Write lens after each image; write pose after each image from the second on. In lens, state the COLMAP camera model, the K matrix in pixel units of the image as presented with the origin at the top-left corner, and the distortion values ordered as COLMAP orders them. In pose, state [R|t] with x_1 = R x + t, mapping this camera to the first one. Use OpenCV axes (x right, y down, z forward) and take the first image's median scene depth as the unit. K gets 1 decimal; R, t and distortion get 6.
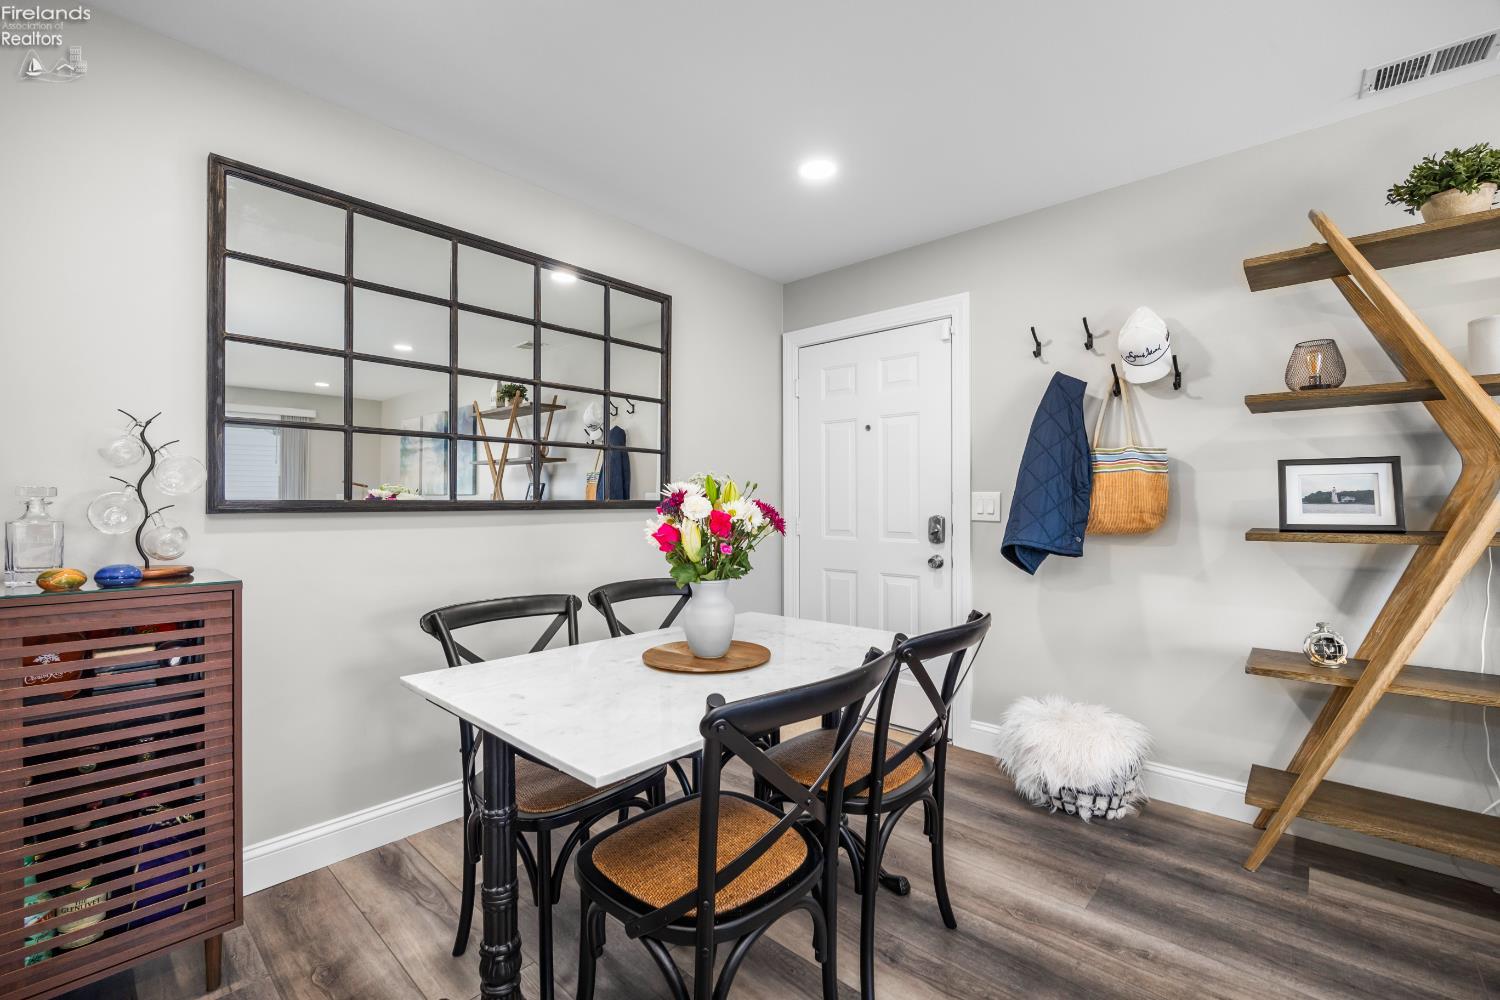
lens RADIAL K [[636.4, 0, 753.5], [0, 636.4, 495.2], [0, 0, 1]] dist [-0.009660, 0.000572]
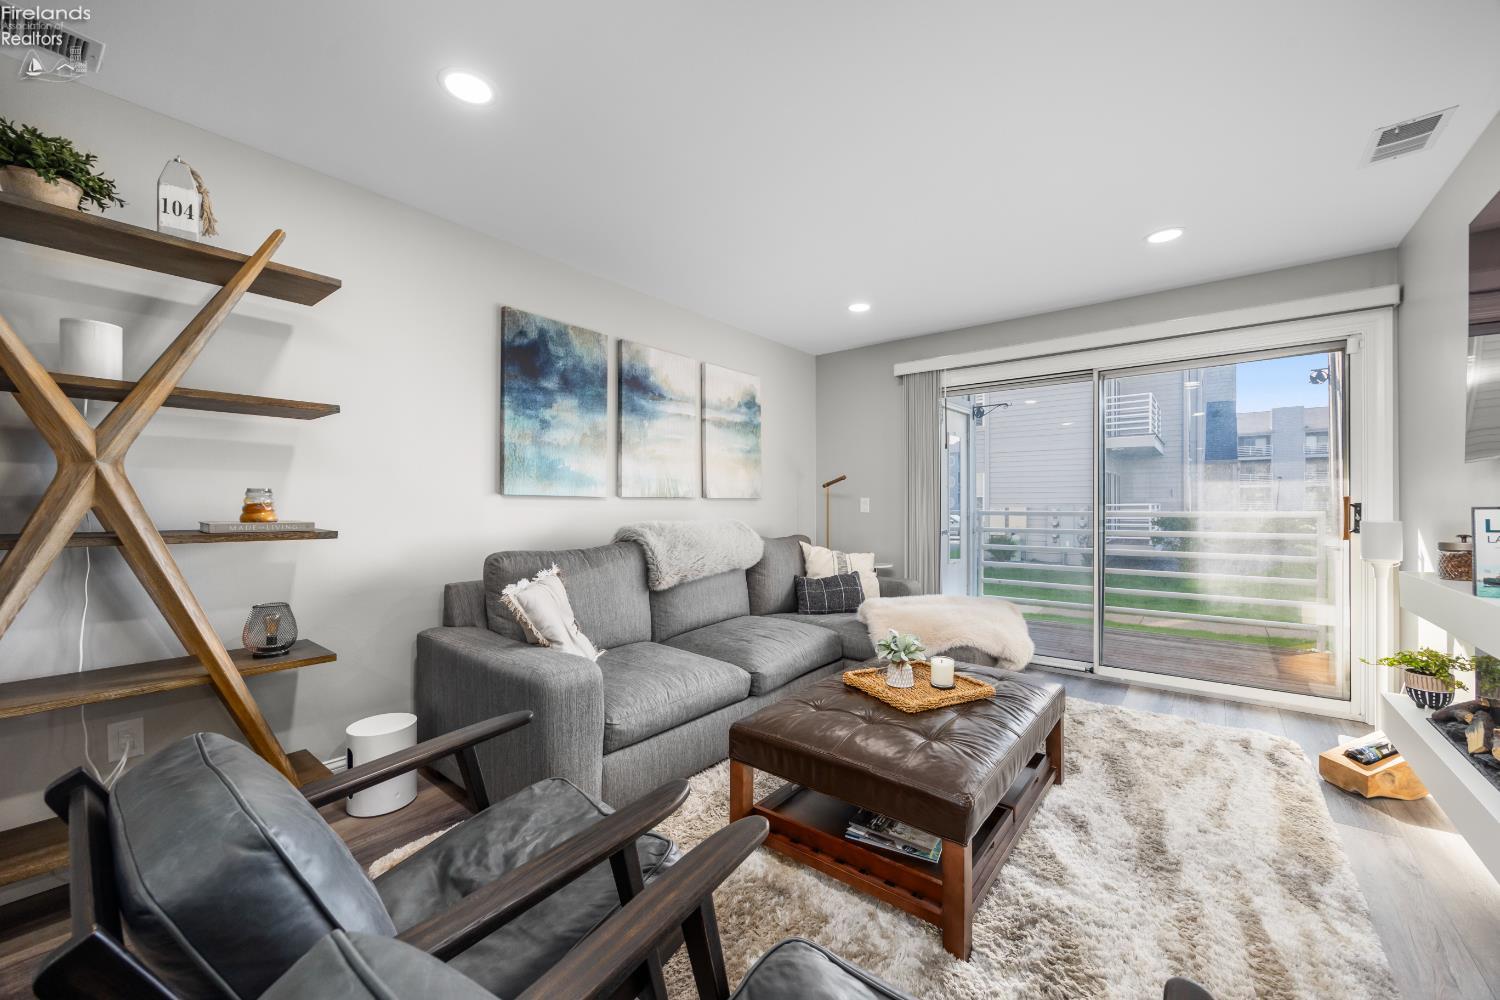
lens RADIAL K [[578.6, 0, 744.3], [0, 578.6, 508.7], [0, 0, 1]] dist [-0.006215, 0.000678]
pose [[-0.044739, -0.005175, 0.998985, 0.148435], [-0.011226, 0.999926, 0.004677, 0.002796], [-0.998936, -0.011005, -0.044794, -0.022021]]
